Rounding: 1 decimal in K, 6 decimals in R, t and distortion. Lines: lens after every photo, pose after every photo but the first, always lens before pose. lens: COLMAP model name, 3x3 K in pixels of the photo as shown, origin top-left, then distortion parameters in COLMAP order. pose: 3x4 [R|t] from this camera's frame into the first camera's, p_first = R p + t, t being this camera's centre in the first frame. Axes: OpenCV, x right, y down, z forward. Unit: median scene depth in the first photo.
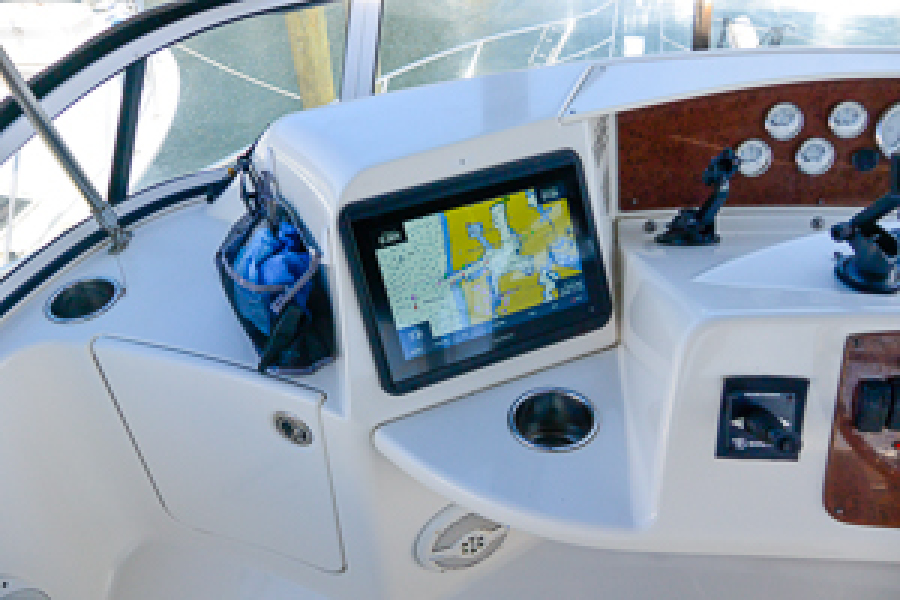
lens RADIAL K [[676.8, 0, 452.1], [0, 676.8, 306.5], [0, 0, 1]] dist [-0.015053, -0.026238]
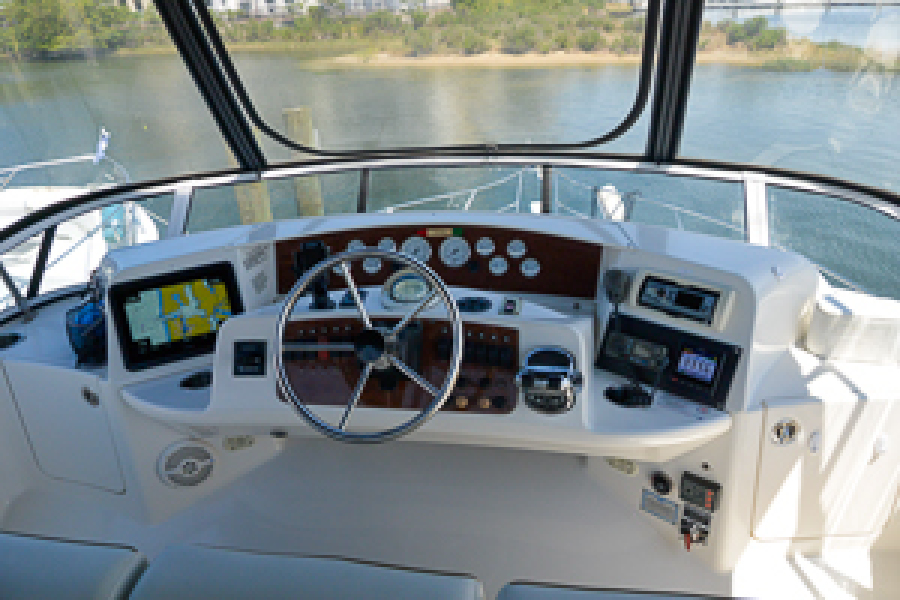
lens RADIAL K [[676.8, 0, 452.1], [0, 676.8, 306.5], [0, 0, 1]] dist [-0.015053, -0.026238]
pose [[0.999855, -0.016940, 0.001484, 0.871492], [0.016831, 0.973376, -0.228595, 0.406169], [0.002428, 0.228587, 0.973520, -1.051284]]
